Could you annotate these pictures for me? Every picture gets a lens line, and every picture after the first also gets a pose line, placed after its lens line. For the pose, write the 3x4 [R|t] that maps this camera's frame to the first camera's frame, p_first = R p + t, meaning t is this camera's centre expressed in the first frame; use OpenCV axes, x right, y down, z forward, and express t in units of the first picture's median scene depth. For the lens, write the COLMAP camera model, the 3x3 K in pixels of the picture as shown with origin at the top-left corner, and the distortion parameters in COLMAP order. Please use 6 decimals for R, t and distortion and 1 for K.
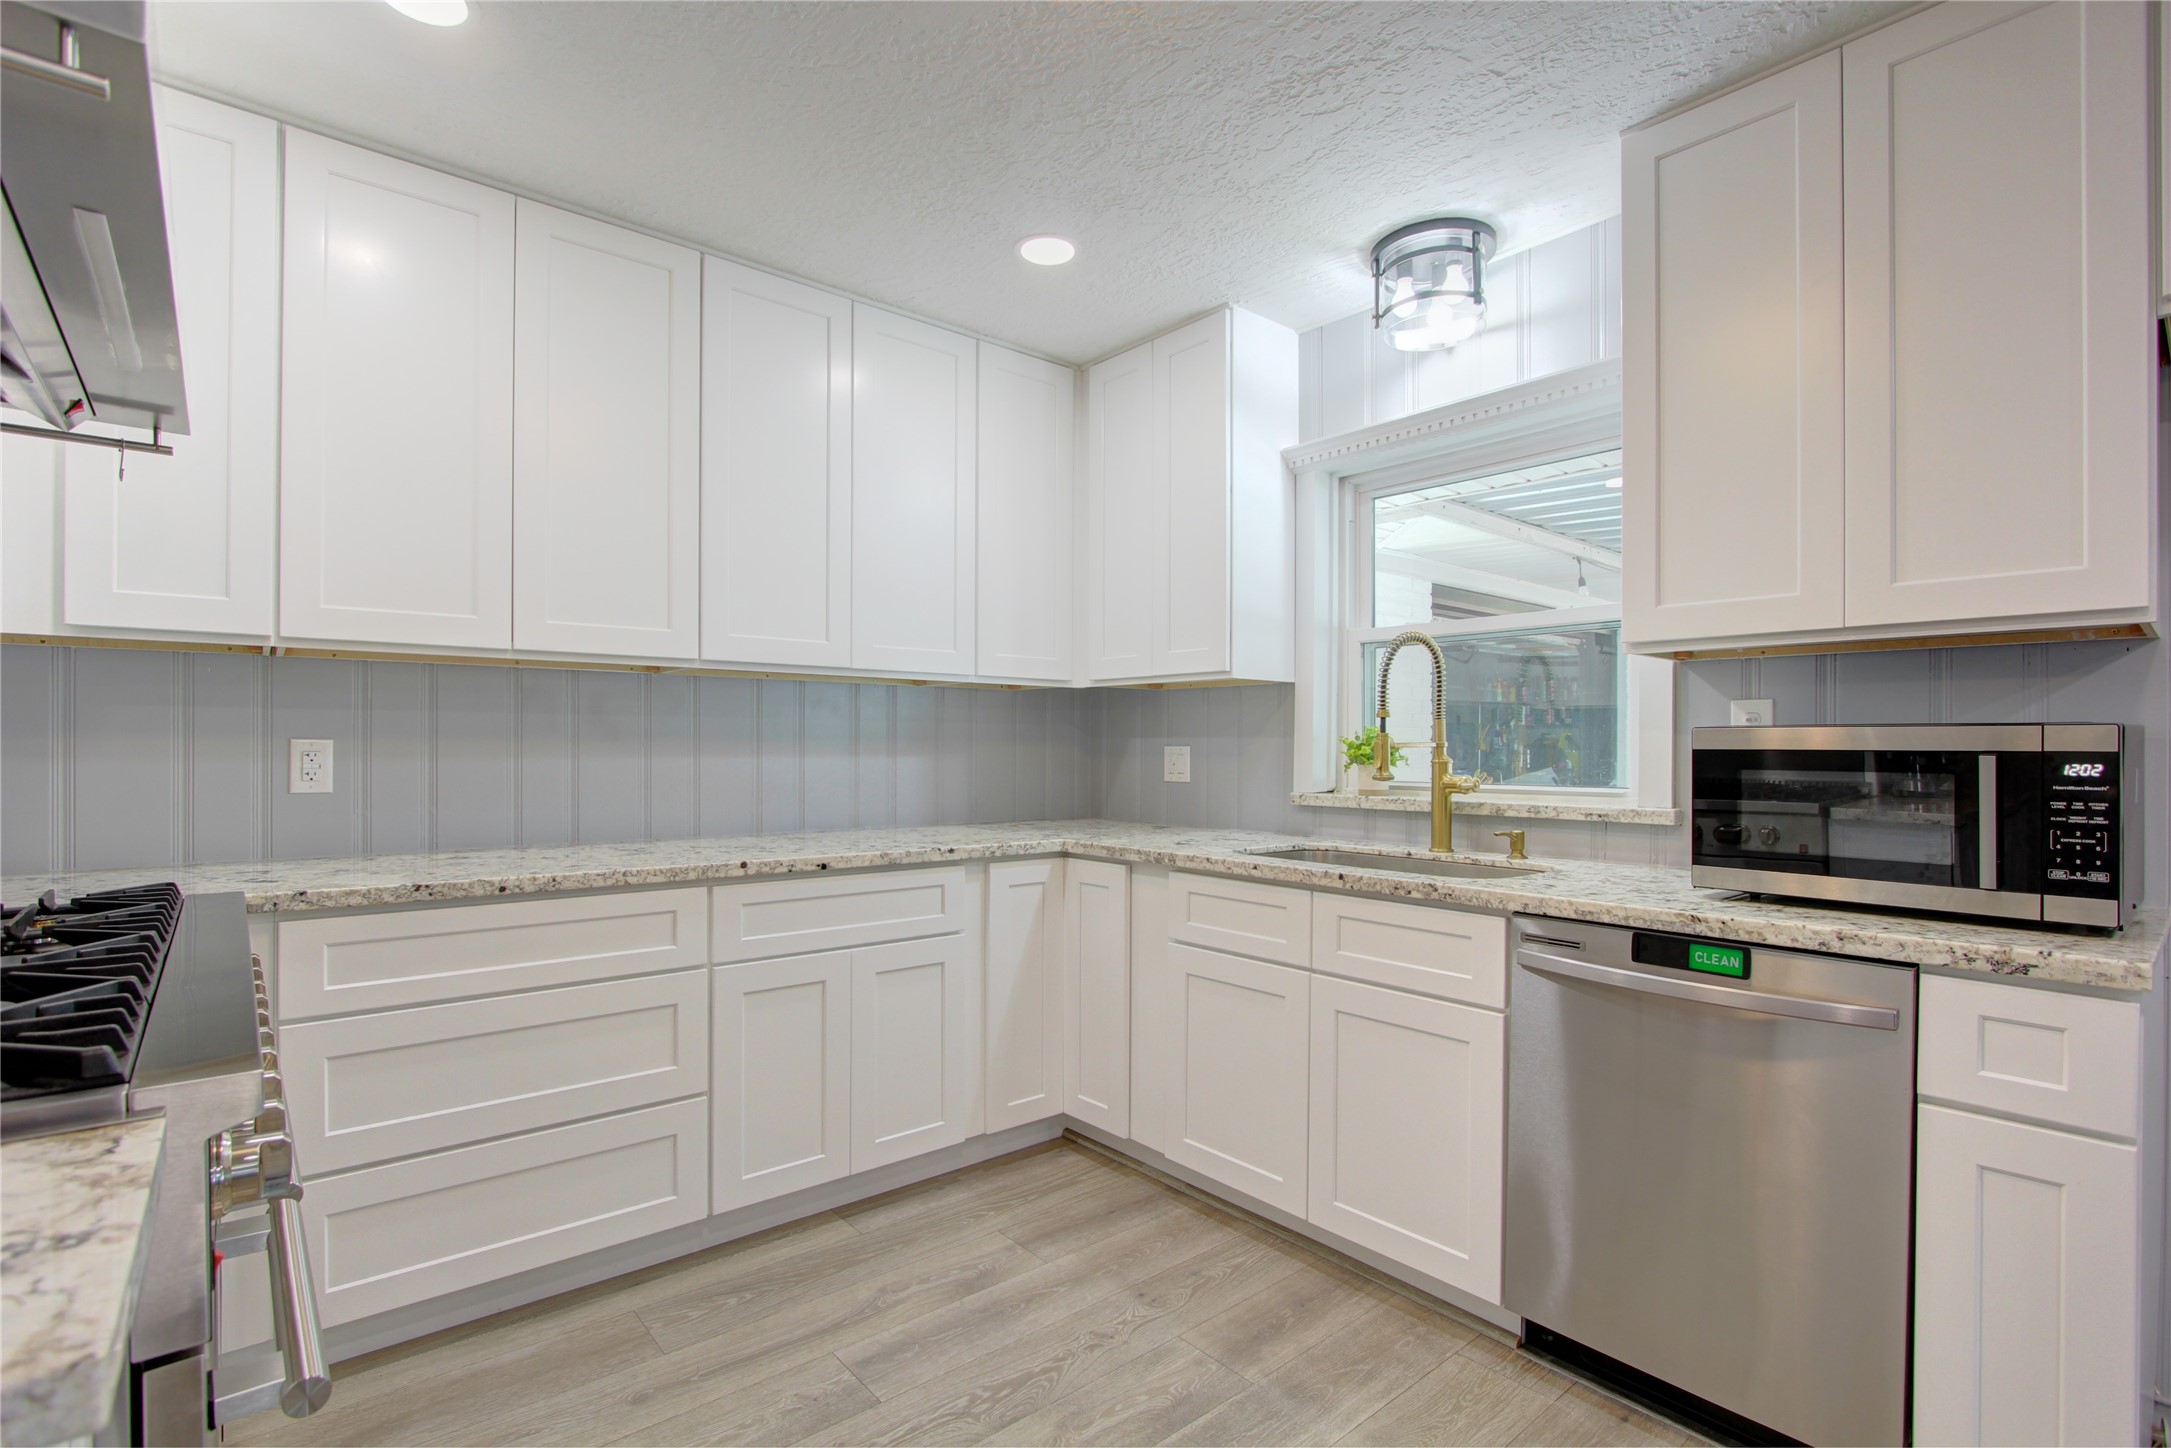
lens RADIAL K [[997.4, 0, 1084.7], [0, 997.4, 746.0], [0, 0, 1]] dist [-0.019982, 0.001484]
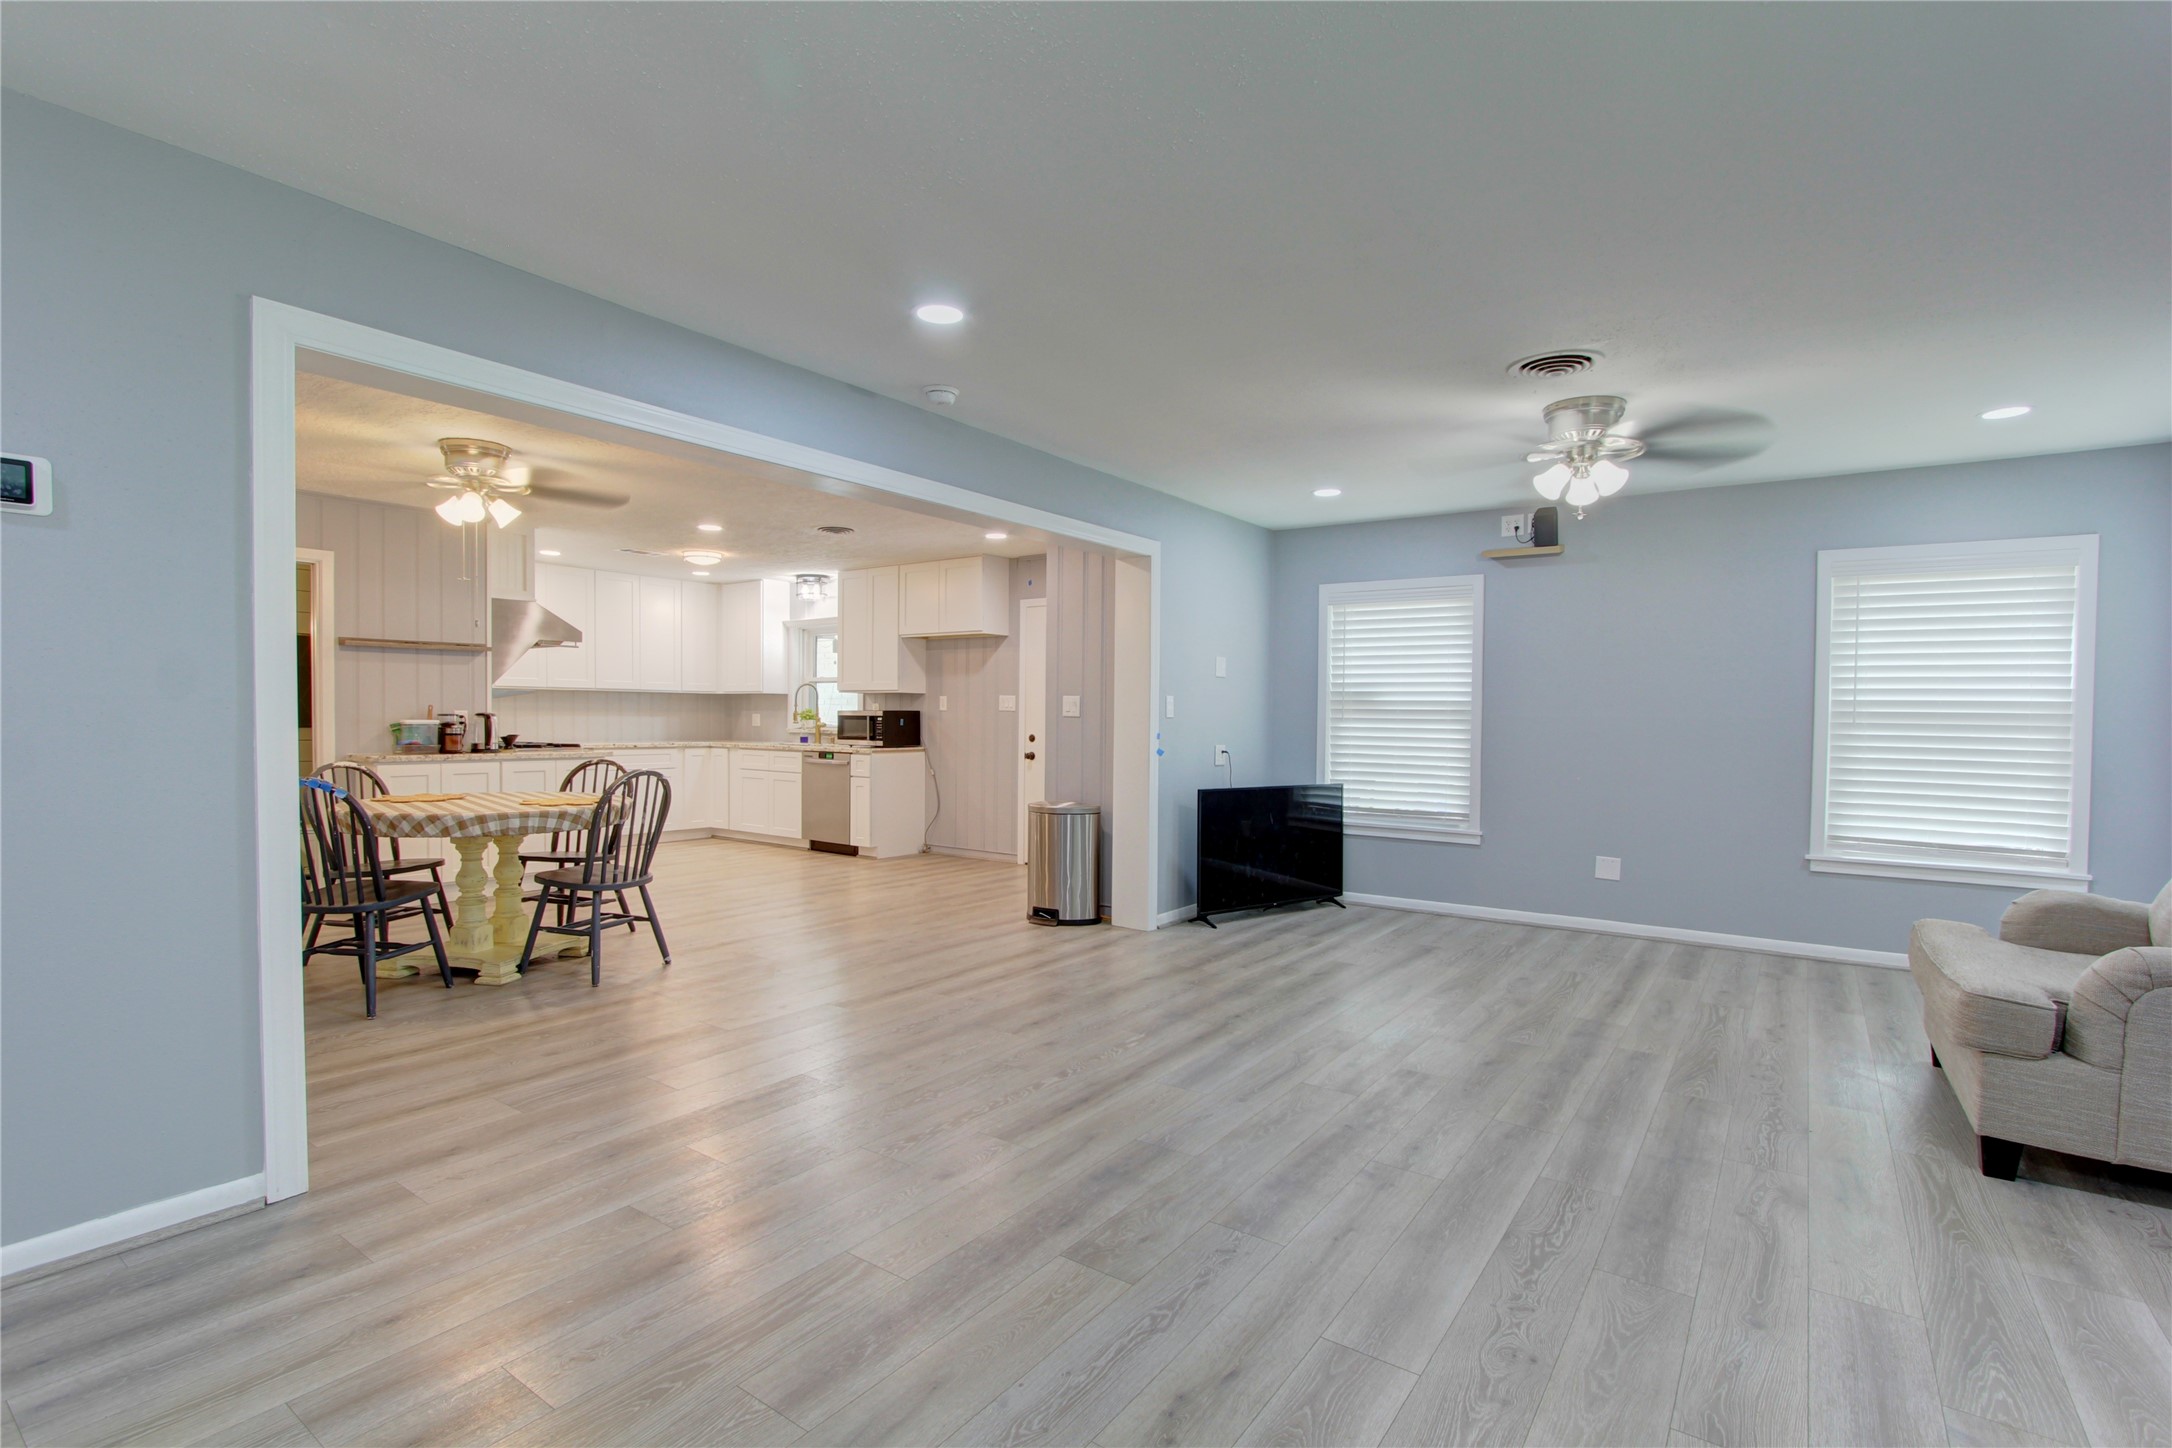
lens RADIAL K [[1020.6, 0, 1091.5], [0, 1020.6, 737.7], [0, 0, 1]] dist [-0.020964, 0.003203]
pose [[0.969282, -0.000479, 0.245952, 0.461553], [-0.005113, 0.999743, 0.022101, -0.001189], [-0.245899, -0.022679, 0.969030, -3.145447]]
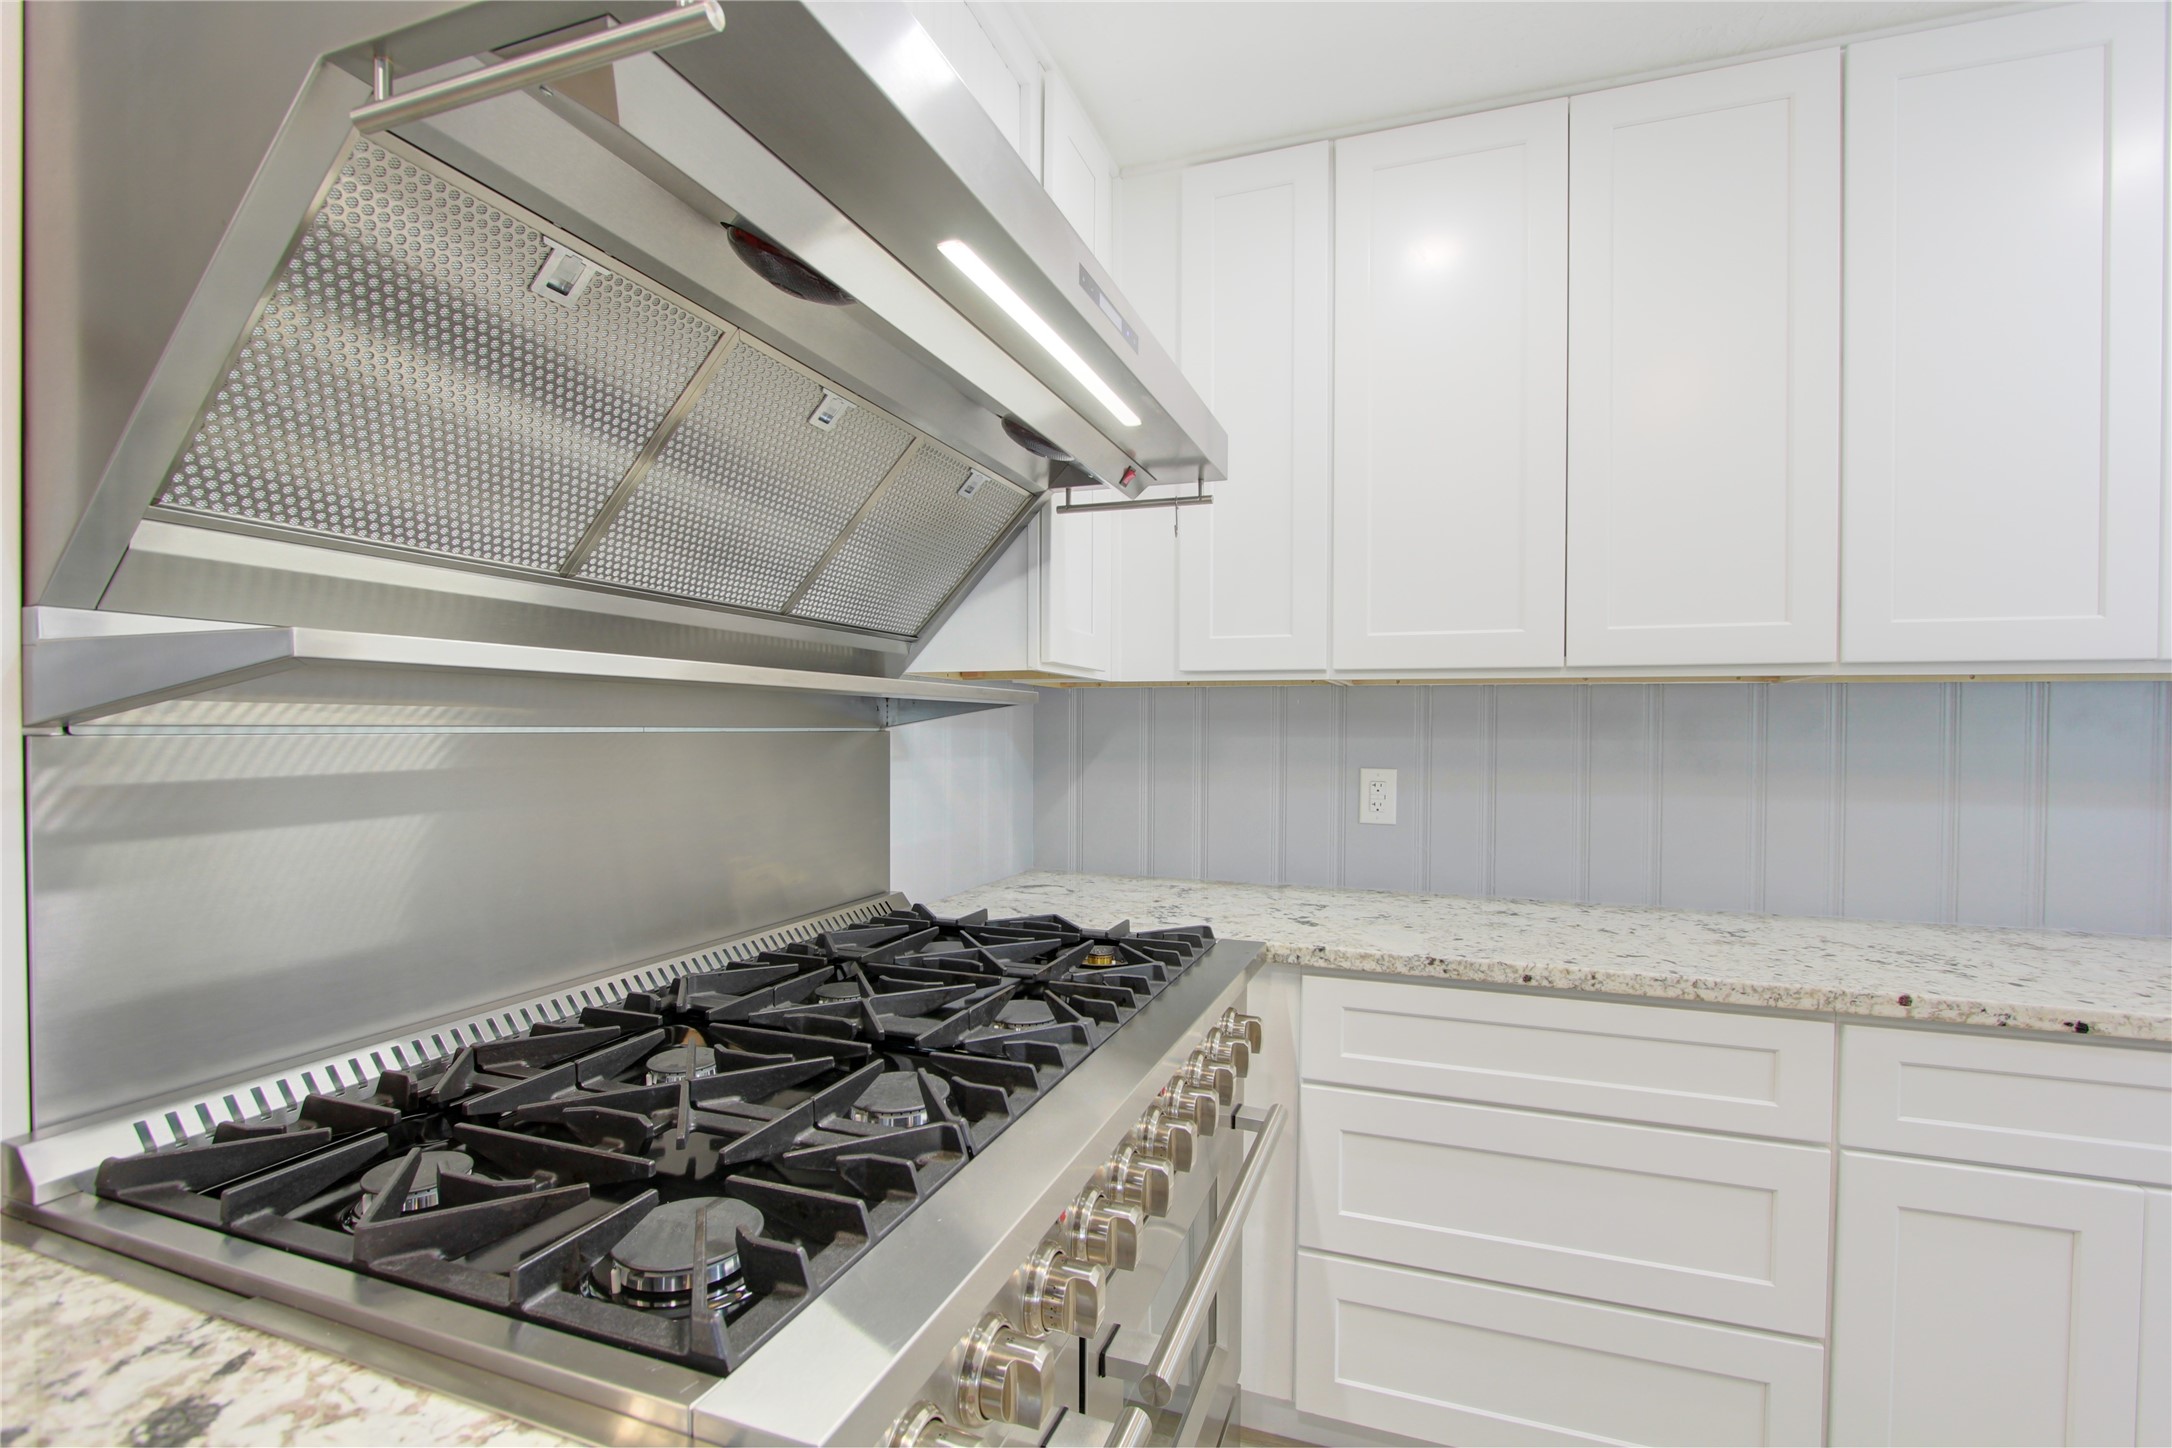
lens RADIAL K [[1020.6, 0, 1082.8], [0, 1020.6, 741.3], [0, 0, 1]] dist [-0.020964, 0.003203]
pose [[0.491286, 0.011474, -0.870923, -0.052688], [-0.006013, 0.999934, 0.009782, -0.041930], [0.870977, 0.000431, 0.491323, 0.252488]]
